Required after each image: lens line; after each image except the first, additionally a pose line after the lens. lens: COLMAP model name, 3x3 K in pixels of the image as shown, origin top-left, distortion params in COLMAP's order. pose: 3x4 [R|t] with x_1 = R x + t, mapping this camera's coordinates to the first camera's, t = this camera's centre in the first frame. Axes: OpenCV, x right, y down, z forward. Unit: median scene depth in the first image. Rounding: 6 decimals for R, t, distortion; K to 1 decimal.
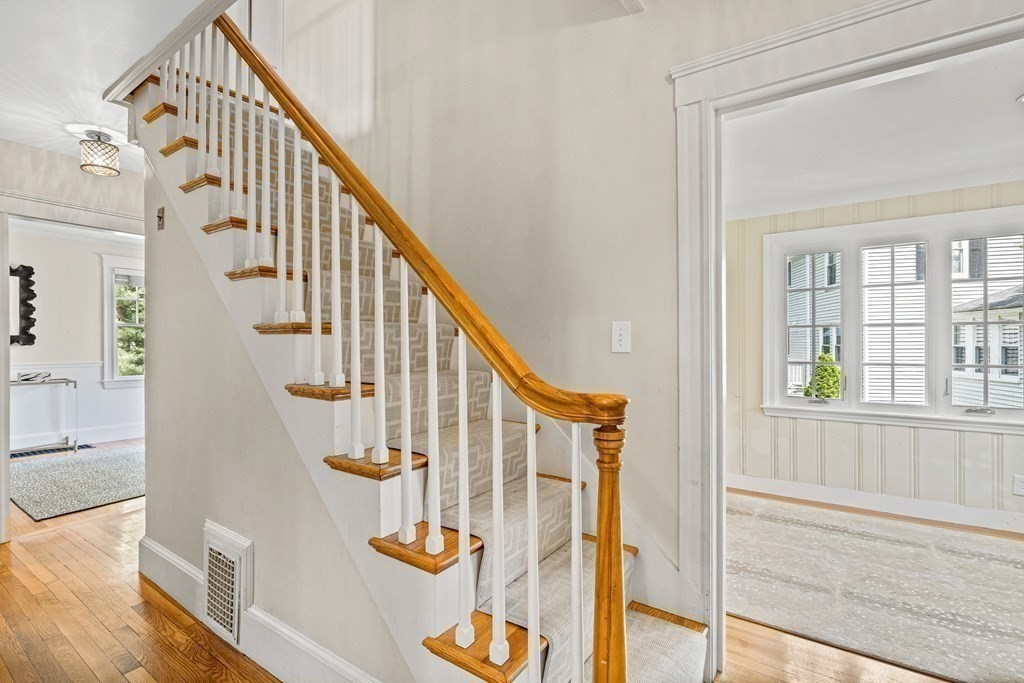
lens RADIAL K [[468.8, 0, 510.8], [0, 468.8, 342.5], [0, 0, 1]] dist [0.002752, 0.000125]
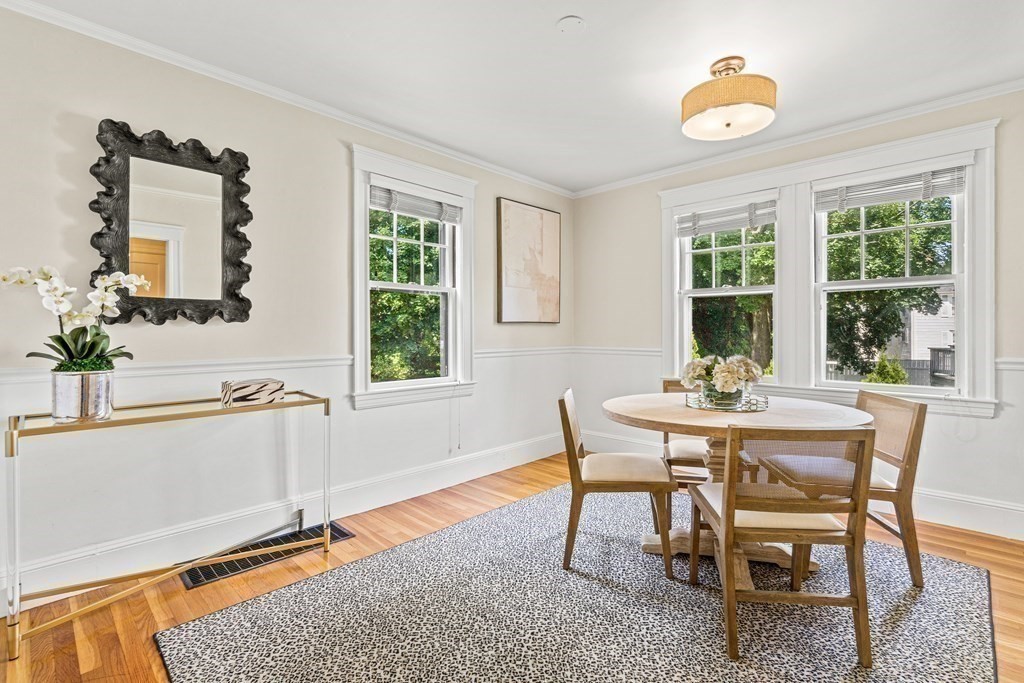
lens RADIAL K [[468.8, 0, 516.0], [0, 468.8, 327.8], [0, 0, 1]] dist [0.002752, 0.000125]
pose [[0.988855, -0.001212, -0.148874, -0.680985], [0.000780, 0.999995, -0.002962, 0.013412], [0.148877, 0.002813, 0.988852, 0.577131]]
